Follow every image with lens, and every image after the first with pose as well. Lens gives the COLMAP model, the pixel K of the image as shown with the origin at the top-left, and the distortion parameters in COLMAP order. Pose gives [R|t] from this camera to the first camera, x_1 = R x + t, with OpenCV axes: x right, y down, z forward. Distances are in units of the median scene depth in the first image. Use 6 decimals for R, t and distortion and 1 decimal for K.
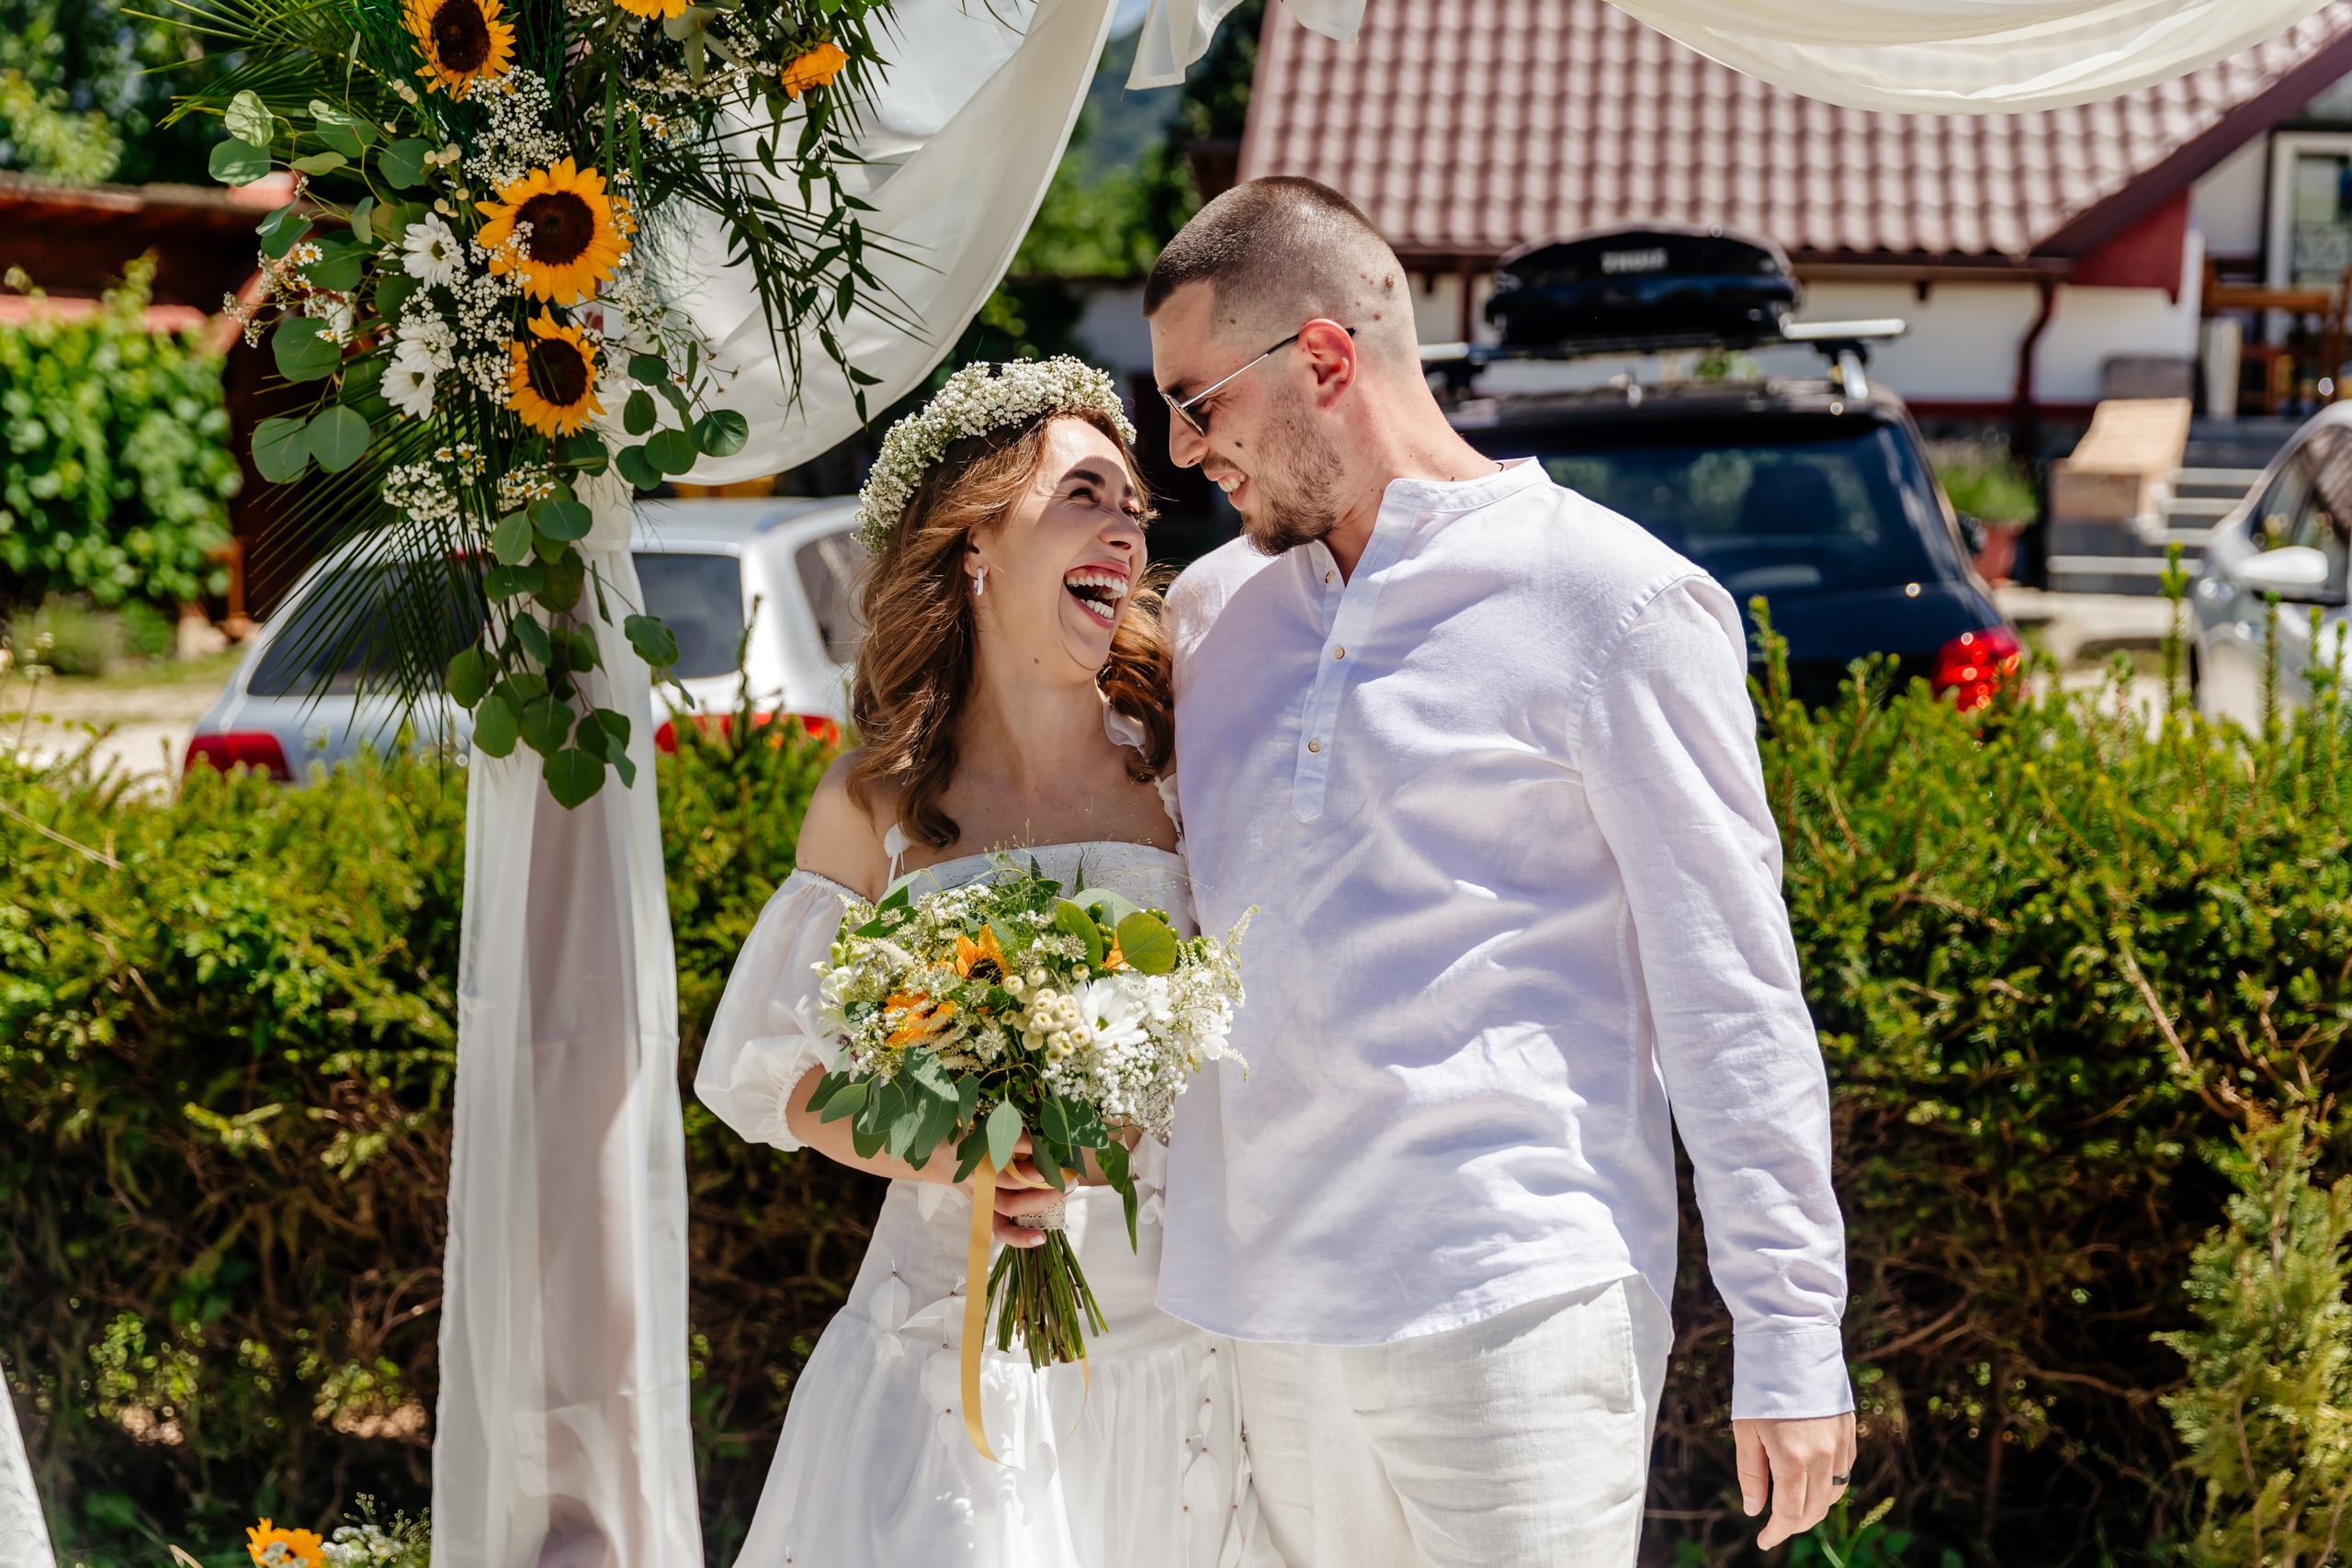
lens RADIAL K [[3197.8, 0, 1176.0], [0, 3197.8, 784.0], [0, 0, 1]] dist [-0.016028, -0.050347]
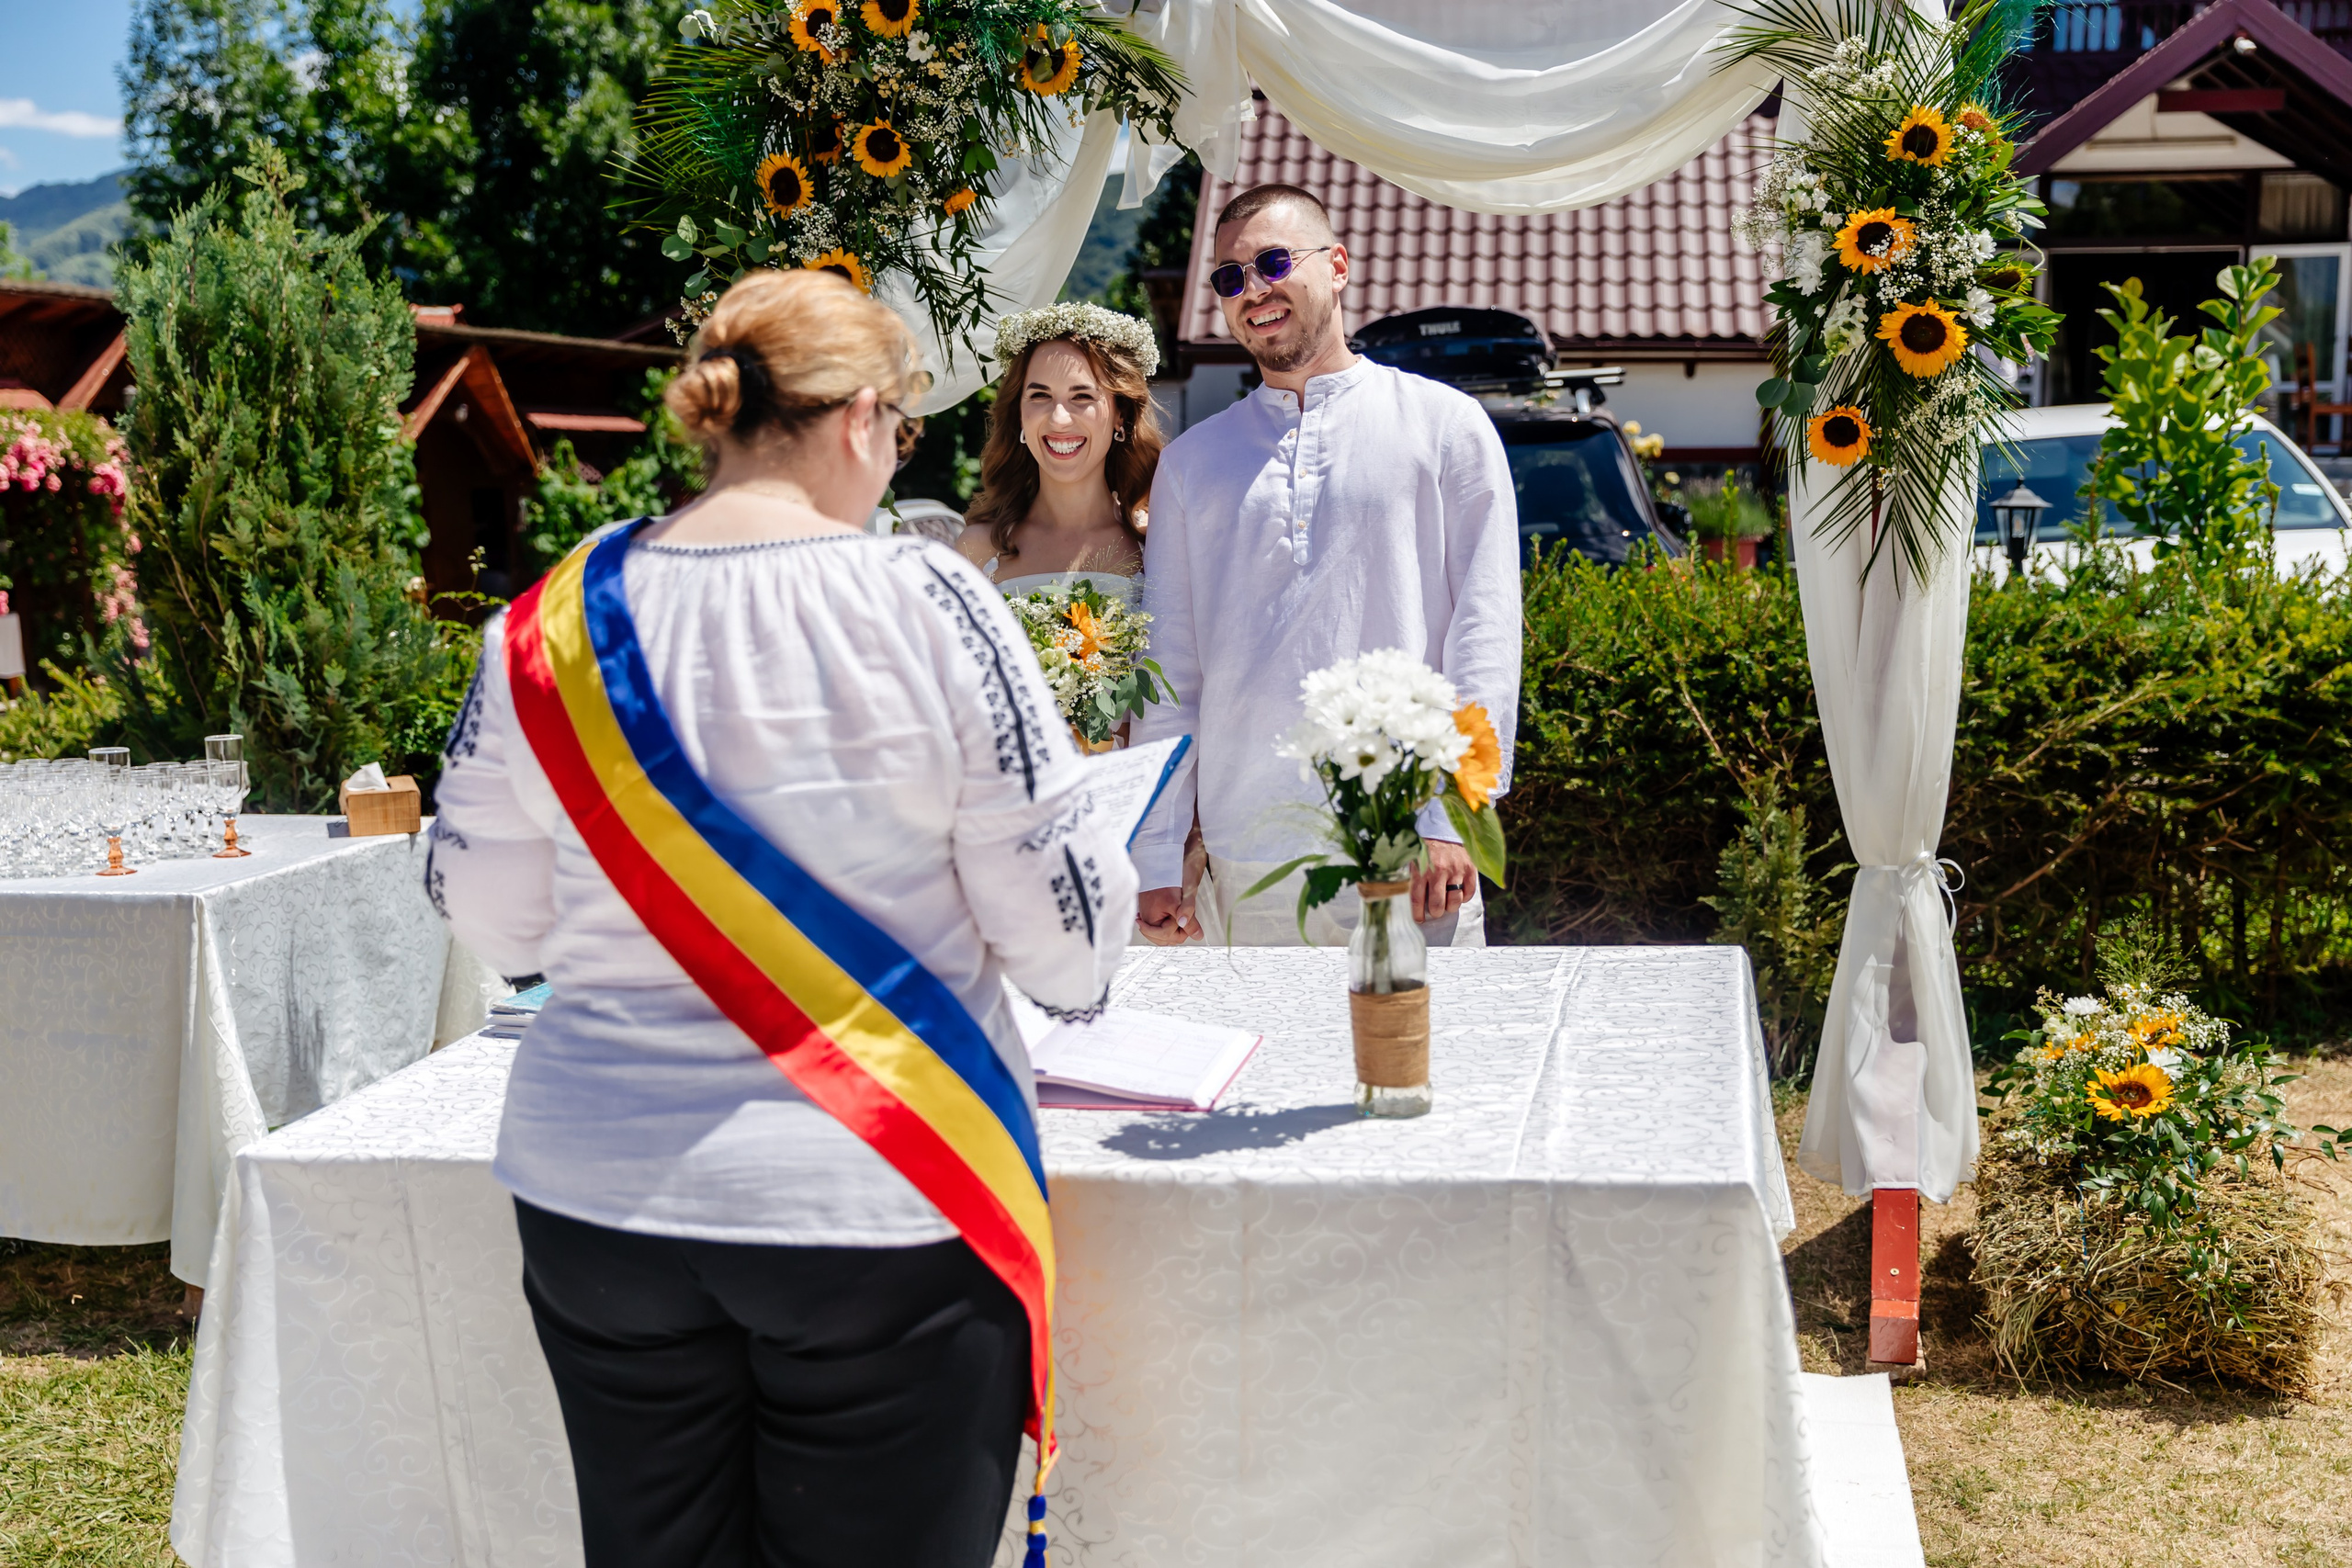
lens RADIAL K [[2510.1, 0, 1176.0], [0, 2510.1, 784.0], [0, 0, 1]] dist [-0.022983, 0.032096]
pose [[0.999755, -0.018615, 0.011990, -0.002967], [0.018579, 0.999823, 0.003043, 0.094558], [-0.012045, -0.002820, 0.999923, -0.390435]]
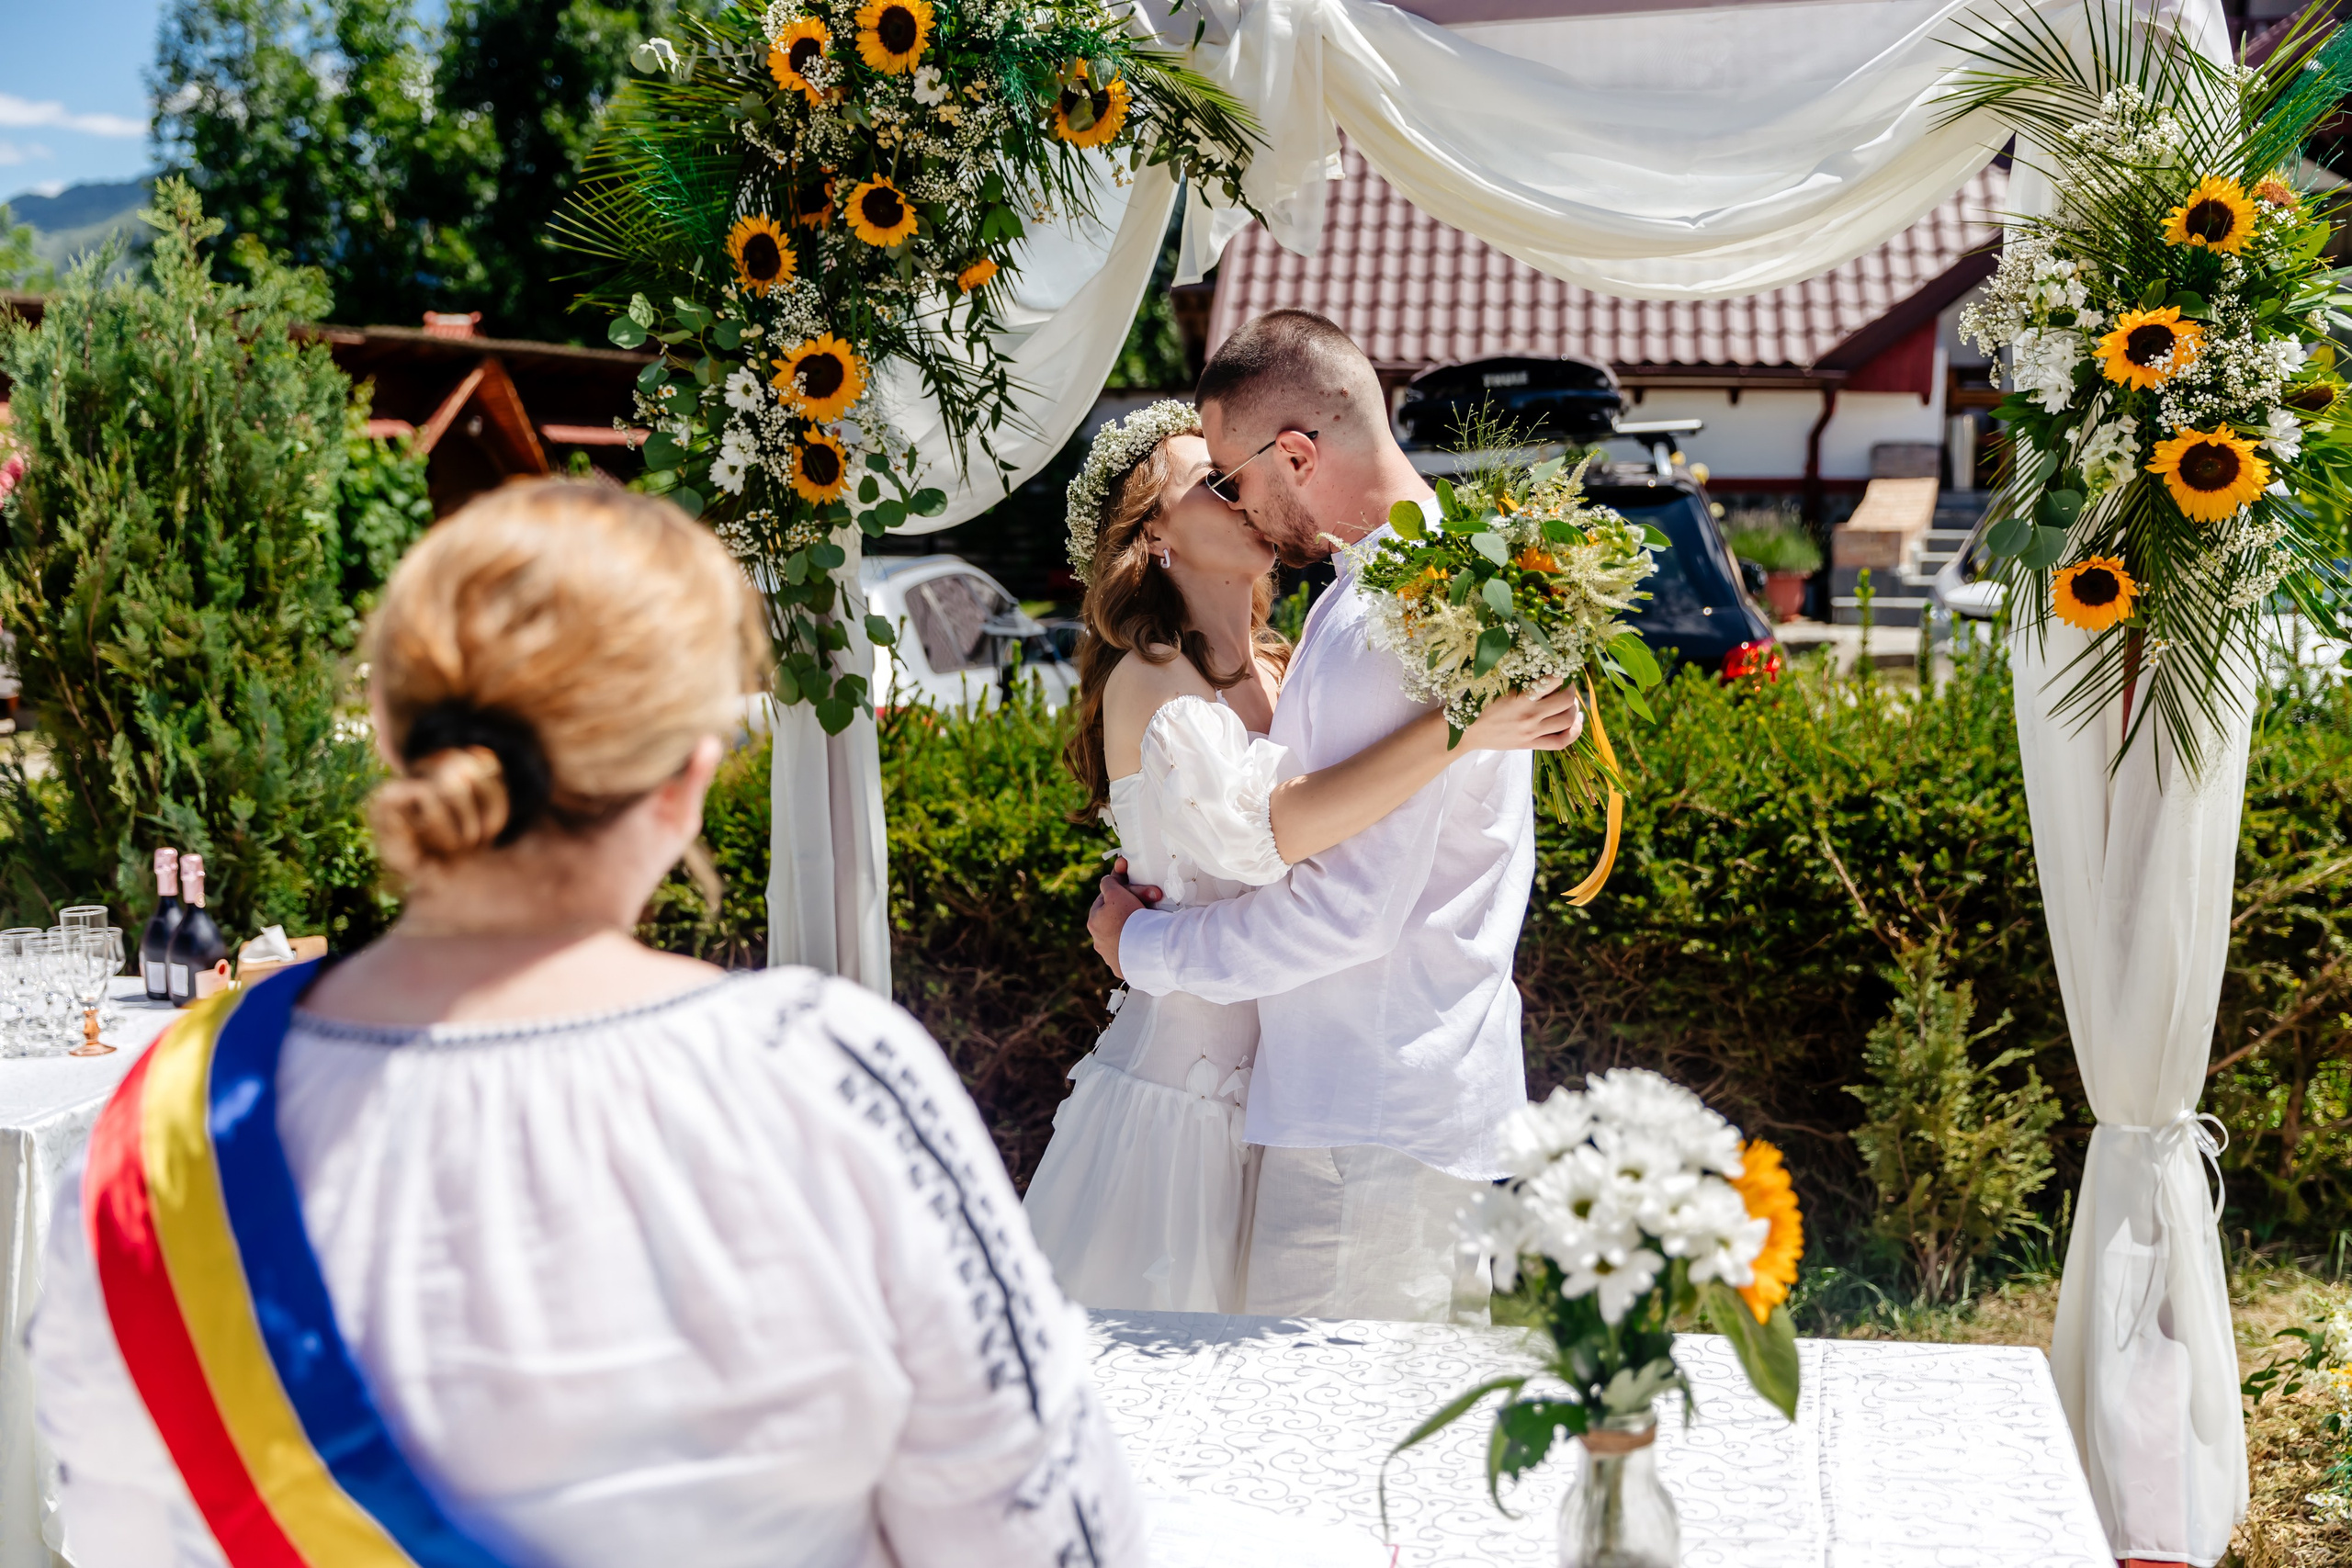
lens RADIAL K [[2510.1, 0, 1176.0], [0, 2510.1, 784.0], [0, 0, 1]] dist [-0.022983, 0.032096]
pose [[0.999940, -0.009837, 0.004834, -0.015051], [0.009840, 0.999951, -0.000710, 0.024338], [-0.004827, 0.000758, 0.999988, -0.185704]]
